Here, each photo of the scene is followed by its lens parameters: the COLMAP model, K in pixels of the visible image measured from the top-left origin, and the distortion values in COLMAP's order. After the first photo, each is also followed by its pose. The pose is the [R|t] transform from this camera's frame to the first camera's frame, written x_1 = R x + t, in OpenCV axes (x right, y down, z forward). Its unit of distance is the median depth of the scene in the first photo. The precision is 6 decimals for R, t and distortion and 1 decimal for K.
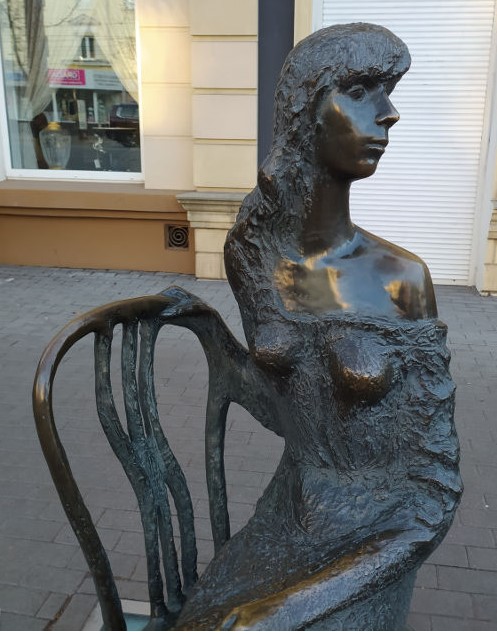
lens RADIAL K [[672.6, 0, 249.1], [0, 672.6, 291.3], [0, 0, 1]] dist [0.003362, 0.009220]
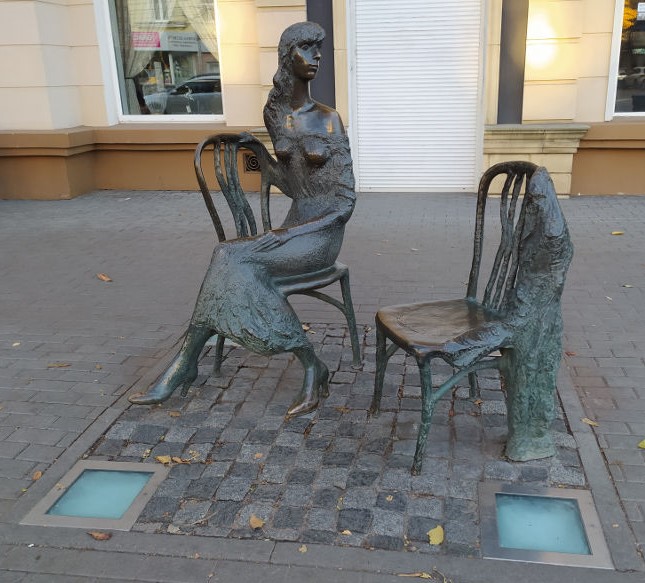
lens RADIAL K [[674.9, 0, 348.4], [0, 674.9, 290.7], [0, 0, 1]] dist [-0.003608, 0.002135]
pose [[0.999075, -0.038516, 0.019138, 0.180713], [0.037363, 0.997655, 0.057343, 0.406310], [-0.021302, -0.056575, 0.998171, -1.352656]]
